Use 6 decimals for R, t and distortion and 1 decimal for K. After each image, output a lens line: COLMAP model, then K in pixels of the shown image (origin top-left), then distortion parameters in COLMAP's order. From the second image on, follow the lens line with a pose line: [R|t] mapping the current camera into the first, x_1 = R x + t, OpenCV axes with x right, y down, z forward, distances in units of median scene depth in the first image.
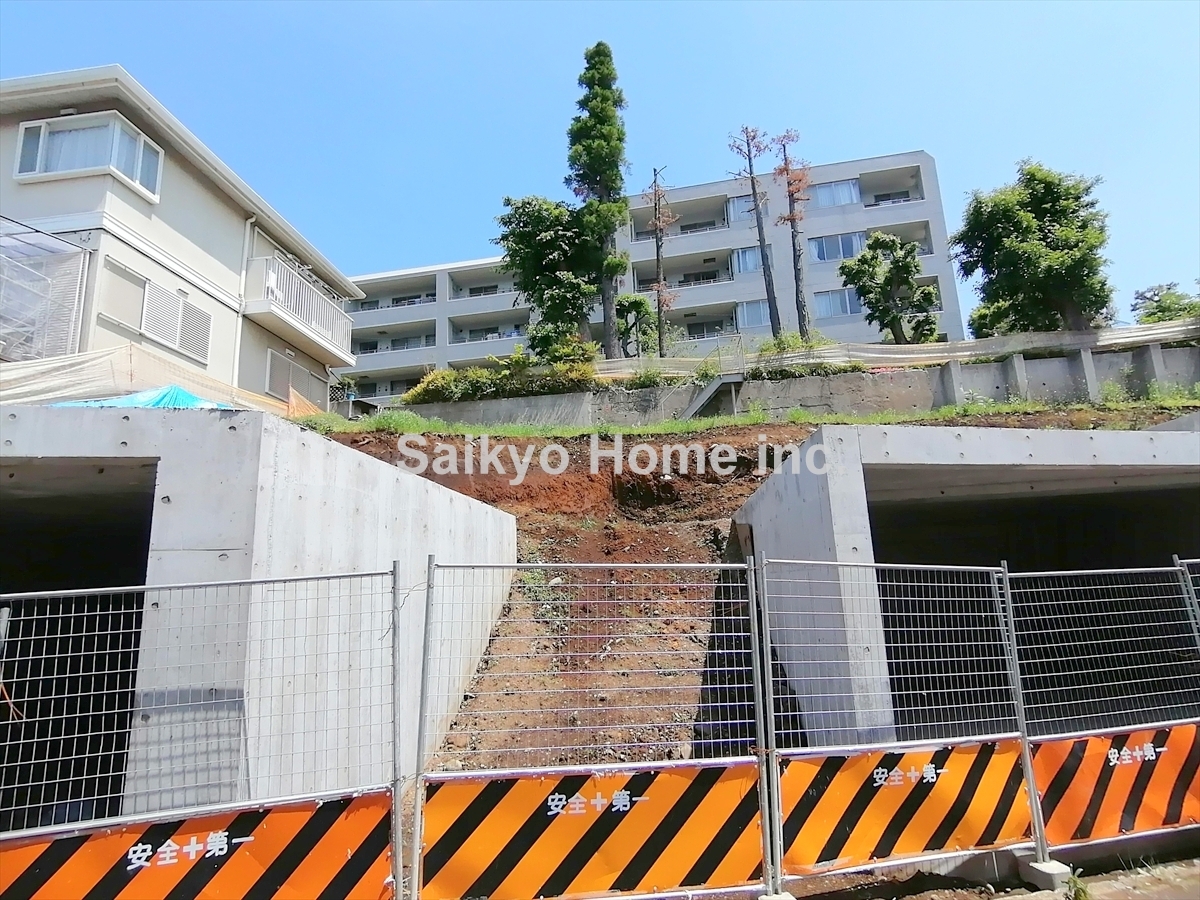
lens RADIAL K [[615.0, 0, 600.0], [0, 615.0, 450.0], [0, 0, 1]] dist [-0.004412, -0.002337]
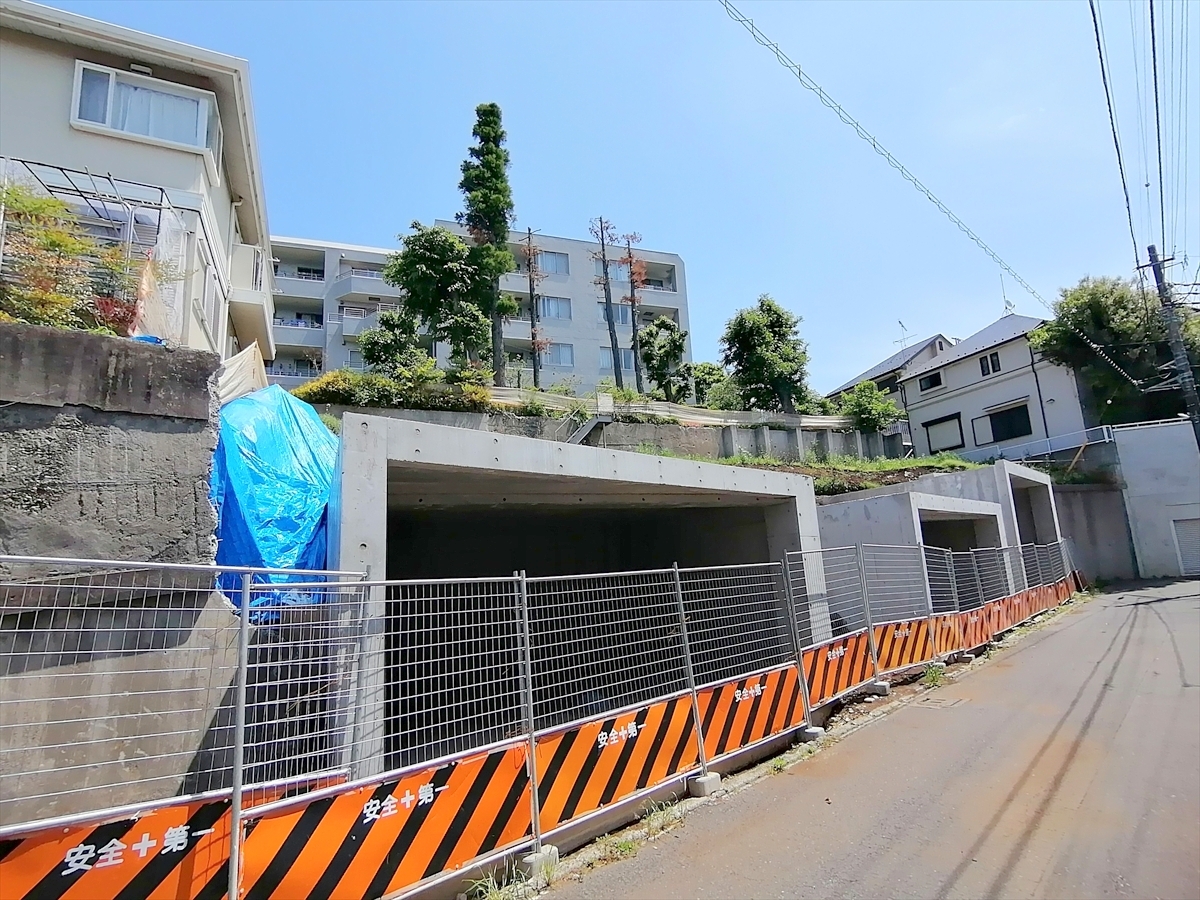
lens RADIAL K [[615.0, 0, 600.0], [0, 615.0, 450.0], [0, 0, 1]] dist [-0.004412, -0.002337]
pose [[0.841120, 0.090368, 0.533246, -0.429030], [-0.084157, 0.995802, -0.036011, -0.003292], [-0.534261, -0.014586, 0.845194, -0.080900]]
